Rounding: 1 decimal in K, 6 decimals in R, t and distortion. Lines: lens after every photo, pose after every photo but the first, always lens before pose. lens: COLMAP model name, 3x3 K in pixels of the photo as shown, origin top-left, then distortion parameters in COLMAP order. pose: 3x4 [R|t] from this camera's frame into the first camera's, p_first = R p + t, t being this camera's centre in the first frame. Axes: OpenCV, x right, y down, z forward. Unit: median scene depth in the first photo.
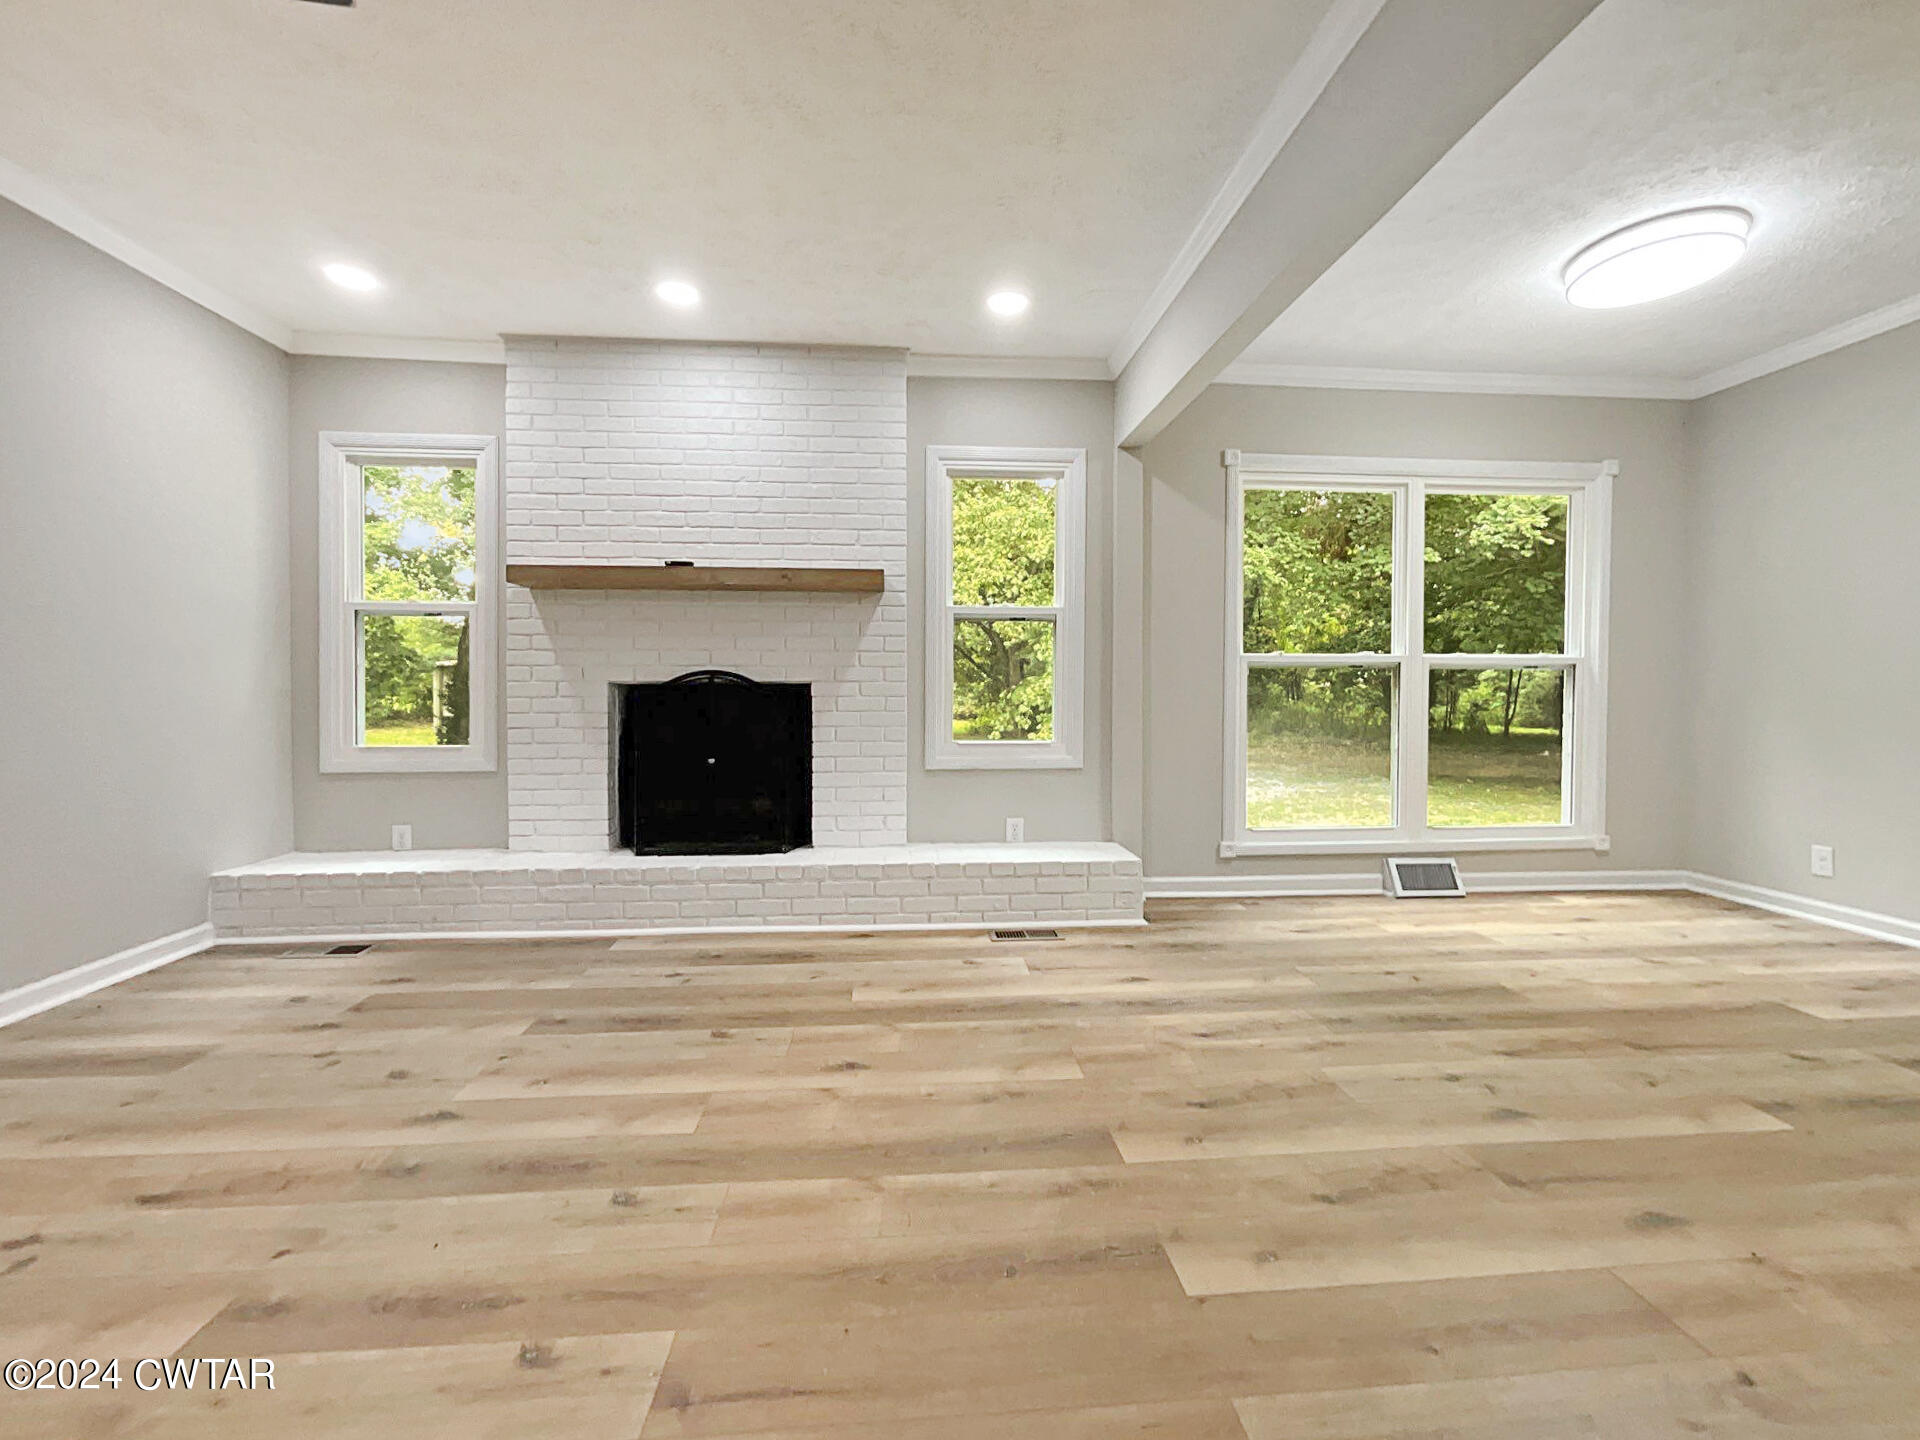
lens RADIAL K [[798.8, 0, 962.0], [0, 798.8, 711.1], [0, 0, 1]] dist [0.003106, 0.000114]
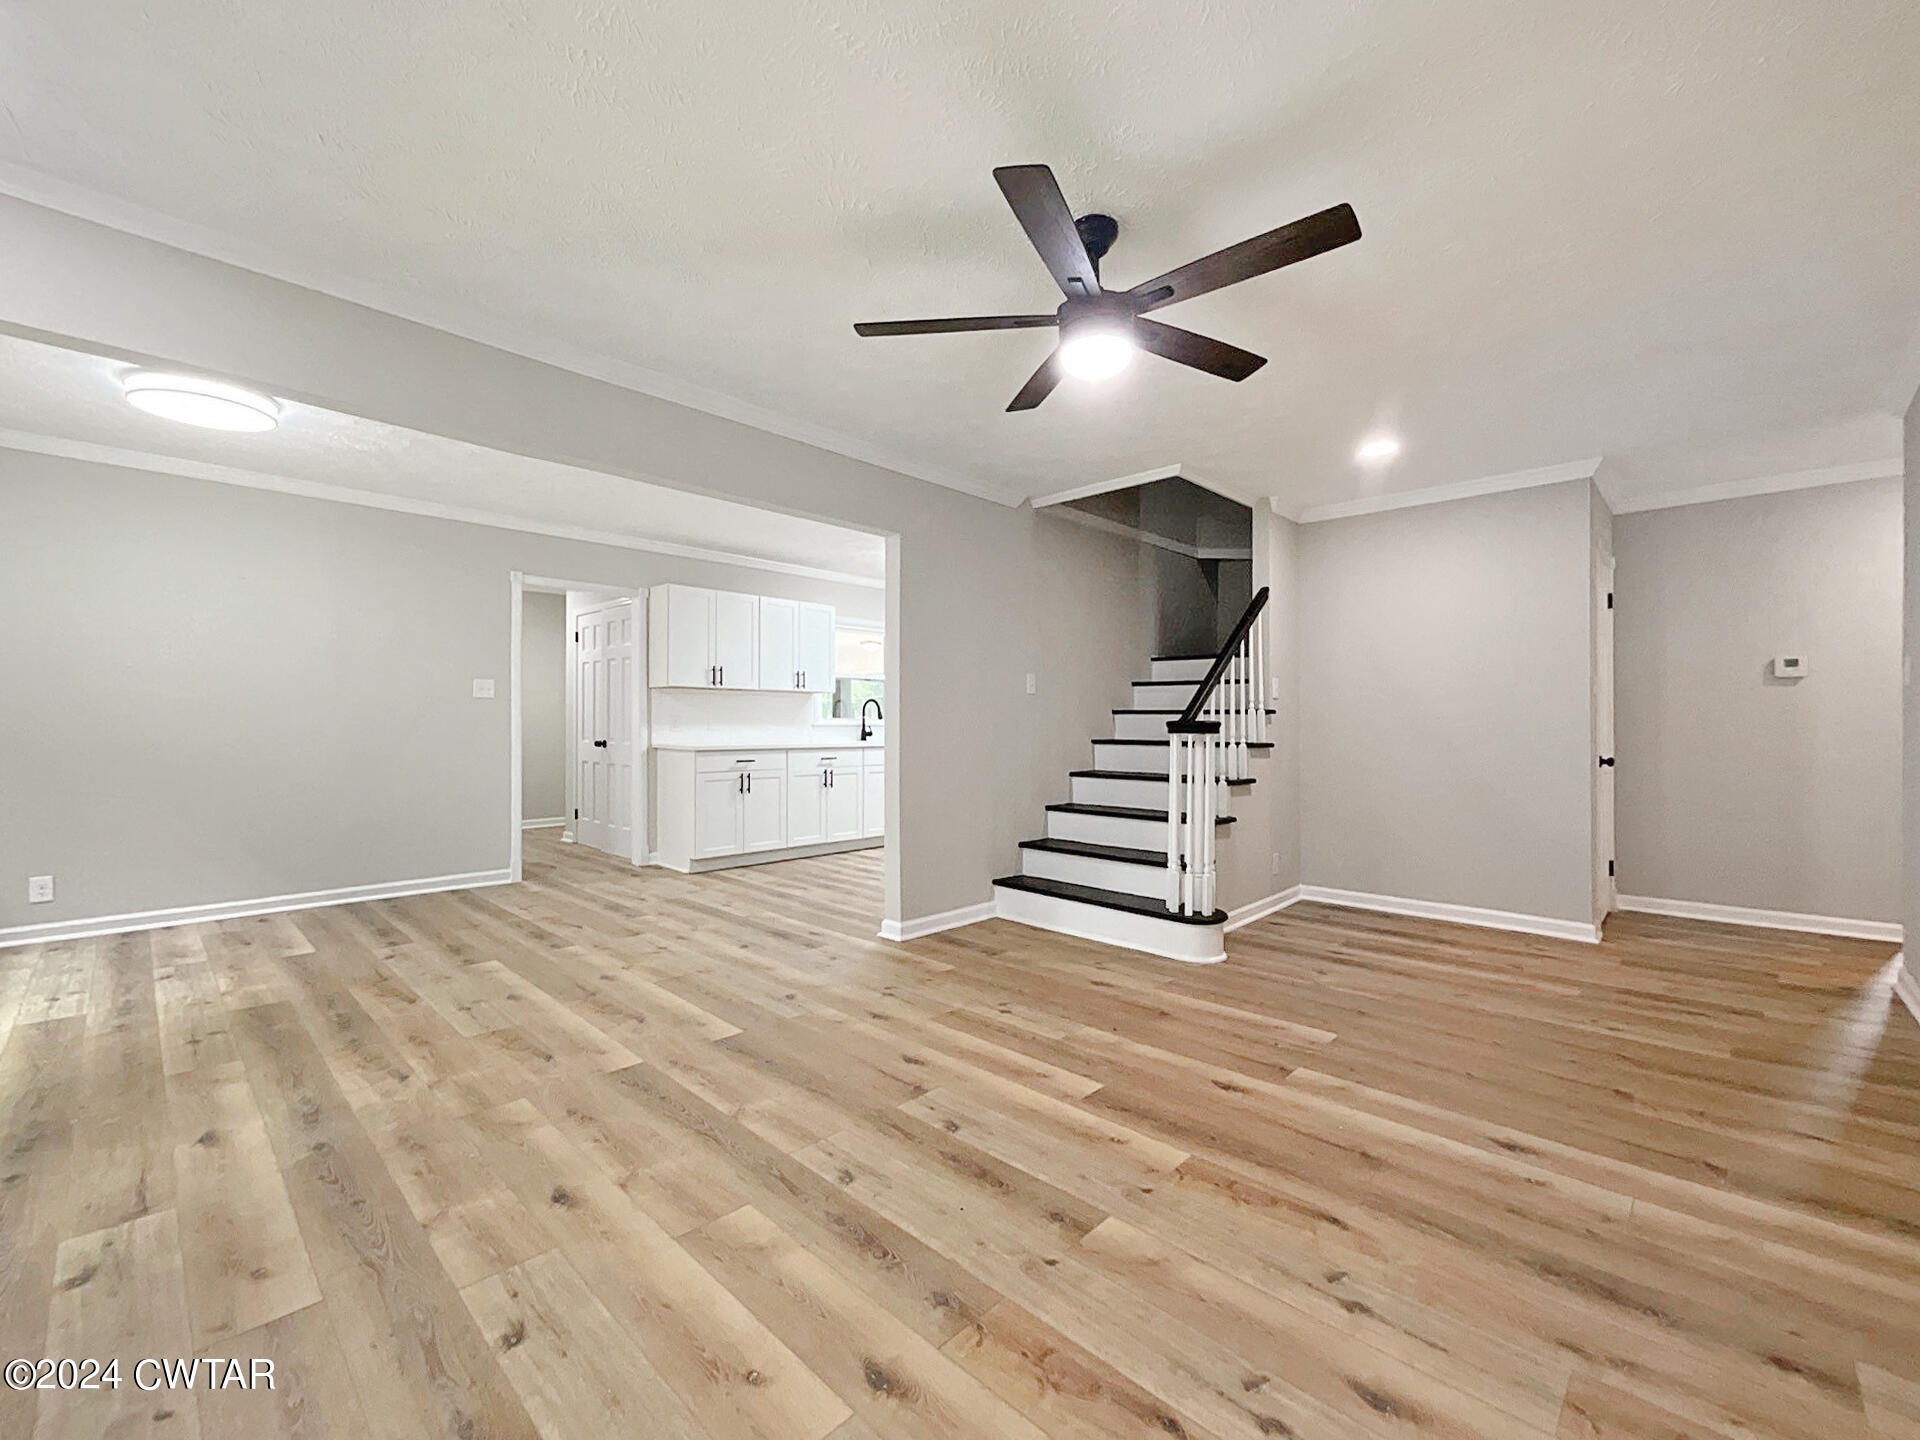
lens RADIAL K [[798.8, 0, 959.6], [0, 798.8, 729.6], [0, 0, 1]] dist [0.003106, 0.000114]
pose [[-0.663310, -0.009233, 0.748287, -1.236948], [0.014347, 0.999583, 0.025052, -0.101399], [-0.748207, 0.027353, -0.662901, 1.410863]]
